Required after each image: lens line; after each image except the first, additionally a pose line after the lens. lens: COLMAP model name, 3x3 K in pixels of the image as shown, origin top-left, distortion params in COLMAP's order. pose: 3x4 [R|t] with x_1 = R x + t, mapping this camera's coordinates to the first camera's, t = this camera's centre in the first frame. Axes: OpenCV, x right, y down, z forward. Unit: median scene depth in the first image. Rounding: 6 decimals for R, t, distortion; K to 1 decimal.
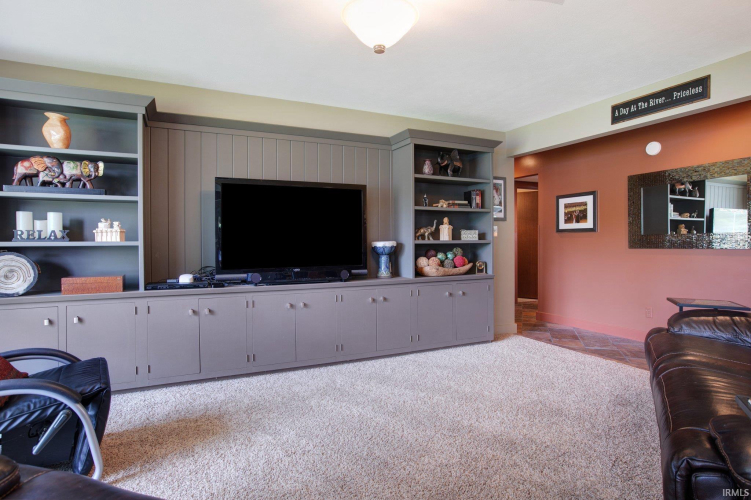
lens RADIAL K [[435.5, 0, 375.6], [0, 435.5, 247.1], [0, 0, 1]] dist [0.000020, 0.000388]
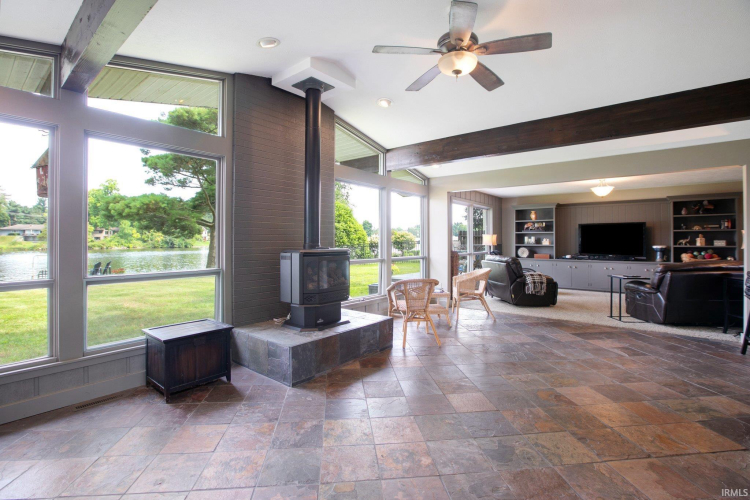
lens RADIAL K [[349.7, 0, 375.0], [0, 349.7, 242.8], [0, 0, 1]] dist [0.000592, 0.000057]
pose [[0.406236, 0.013026, -0.913675, 1.326842], [-0.006959, 0.999913, 0.011161, -0.046466], [0.913742, 0.001824, 0.406292, -1.333921]]
